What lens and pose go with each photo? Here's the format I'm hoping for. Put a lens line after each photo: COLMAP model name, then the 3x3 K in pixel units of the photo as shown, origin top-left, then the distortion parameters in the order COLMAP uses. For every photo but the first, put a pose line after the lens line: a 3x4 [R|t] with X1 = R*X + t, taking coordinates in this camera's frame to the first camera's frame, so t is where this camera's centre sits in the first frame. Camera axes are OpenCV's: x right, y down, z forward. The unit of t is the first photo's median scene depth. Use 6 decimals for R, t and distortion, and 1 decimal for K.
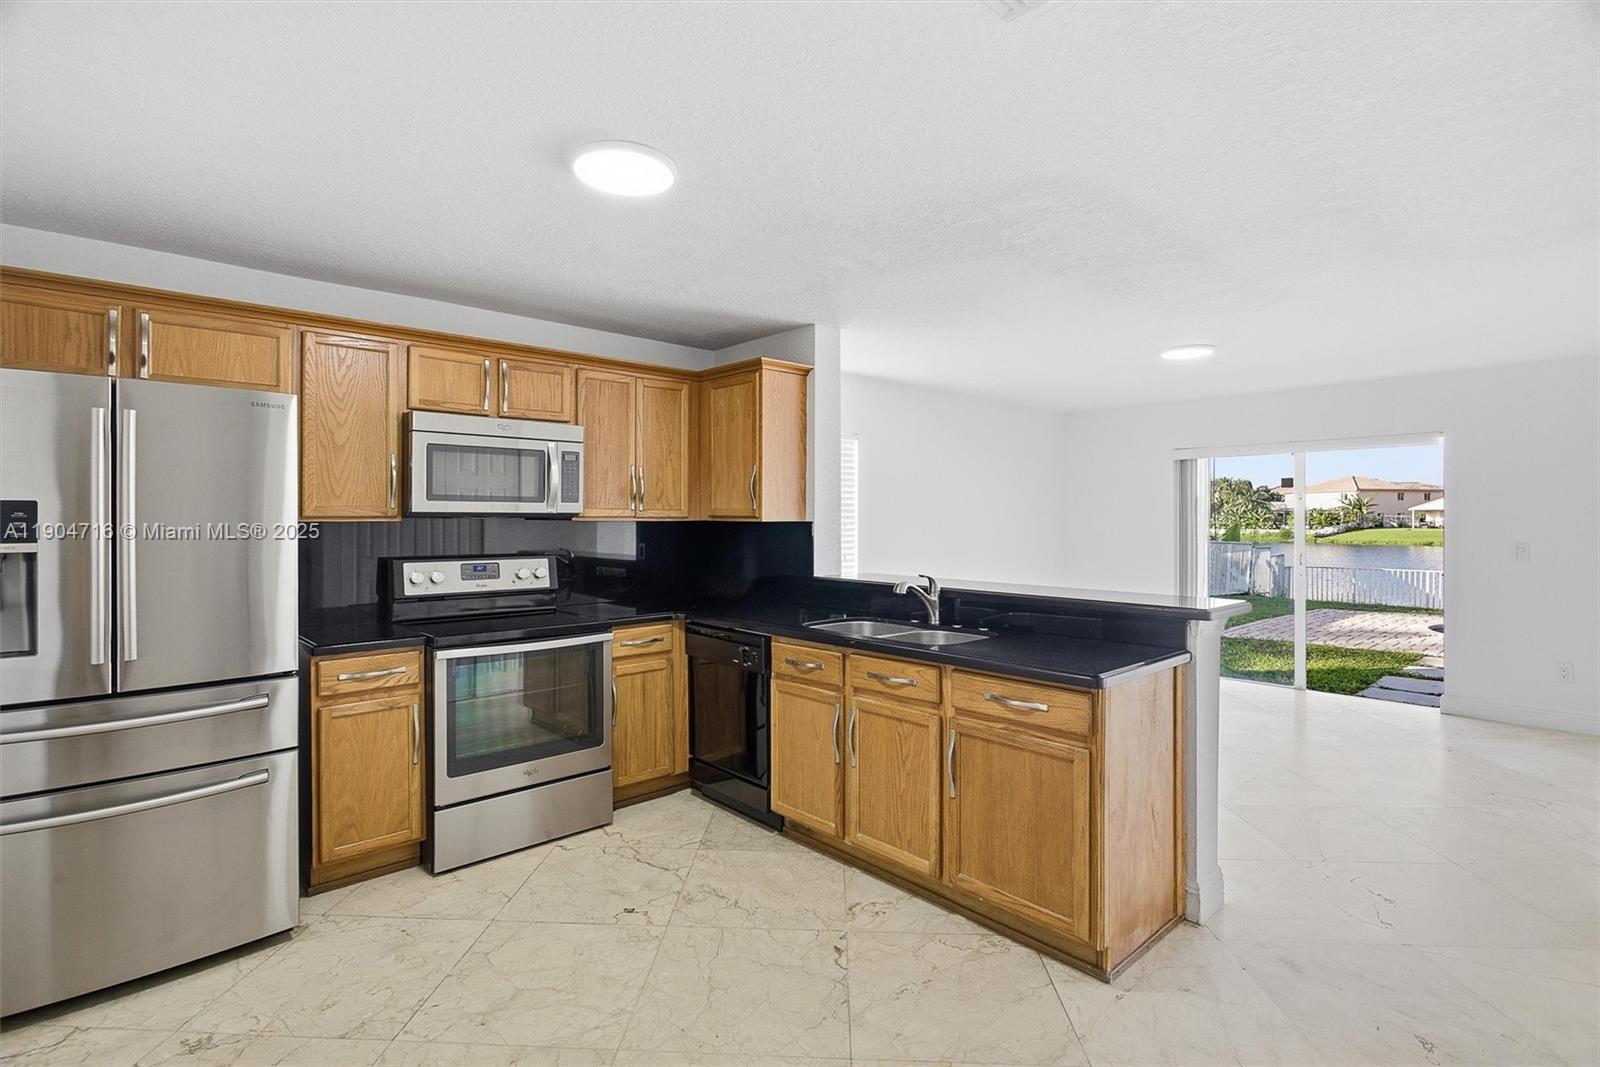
lens RADIAL K [[768.2, 0, 795.6], [0, 768.2, 530.8], [0, 0, 1]] dist [-0.017376, 0.003855]
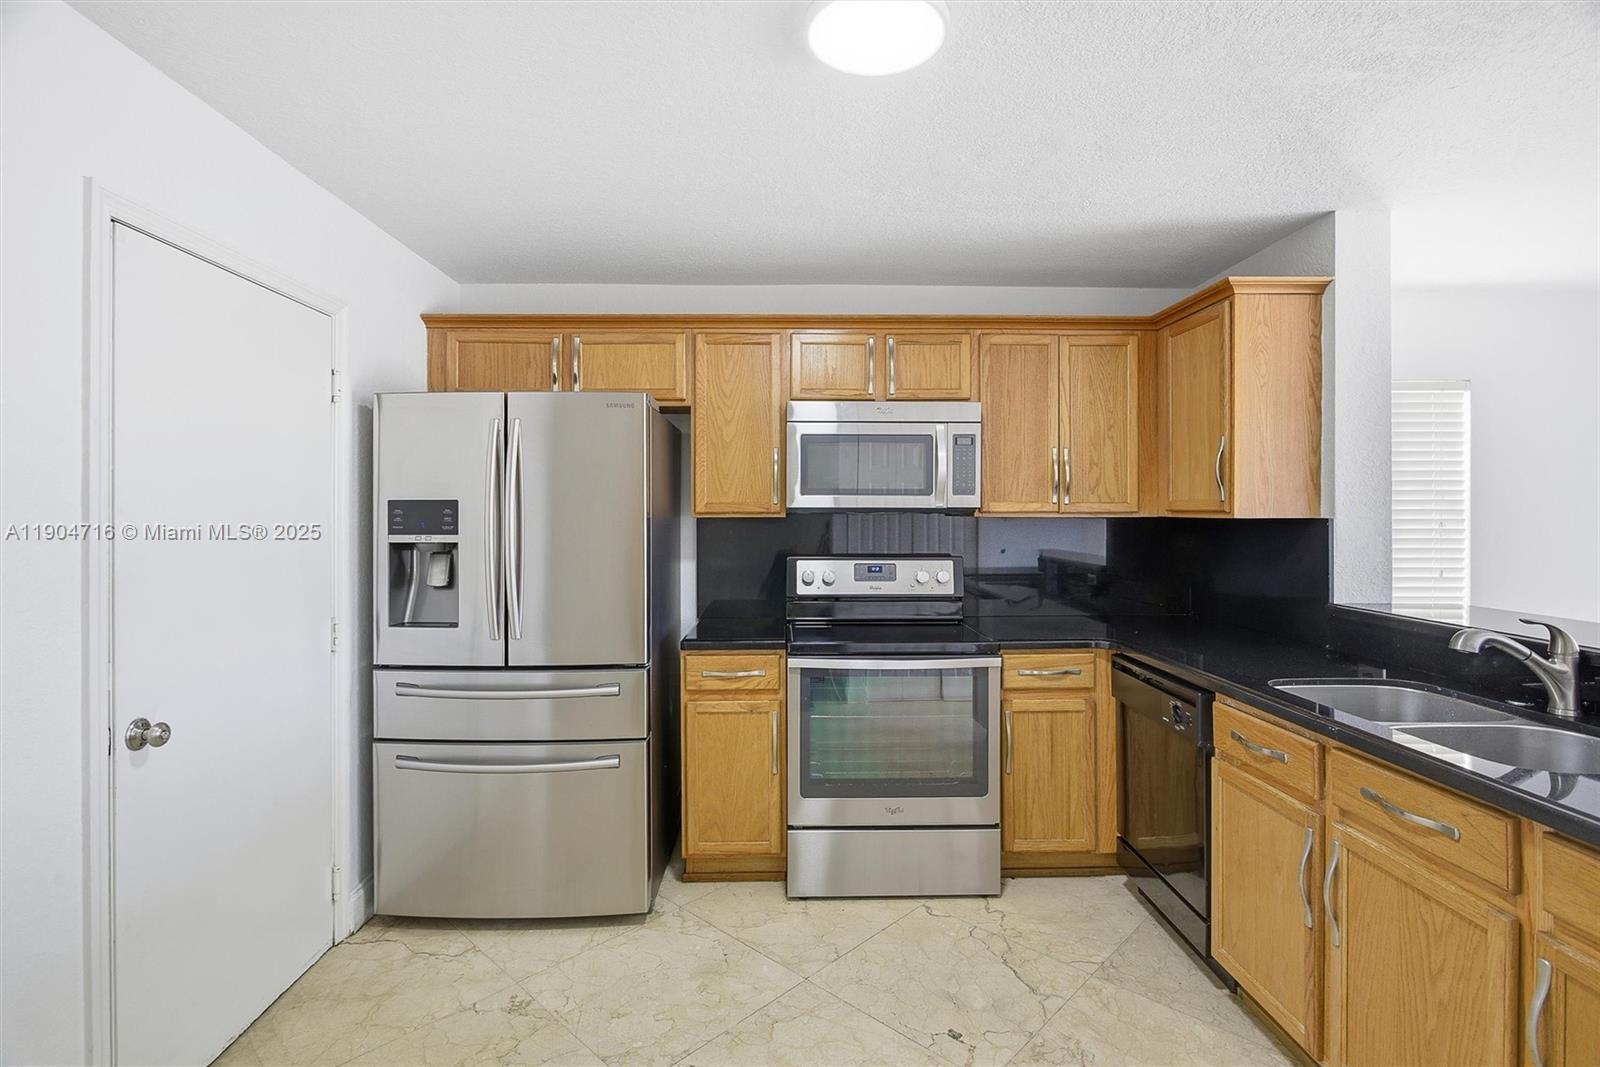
lens RADIAL K [[768.2, 0, 796.4], [0, 768.2, 521.7], [0, 0, 1]] dist [-0.017376, 0.003855]
pose [[0.751605, 0.006048, -0.659586, 0.128698], [-0.009474, 0.999954, -0.001627, -0.004881], [0.659546, 0.007472, 0.751627, 0.268453]]
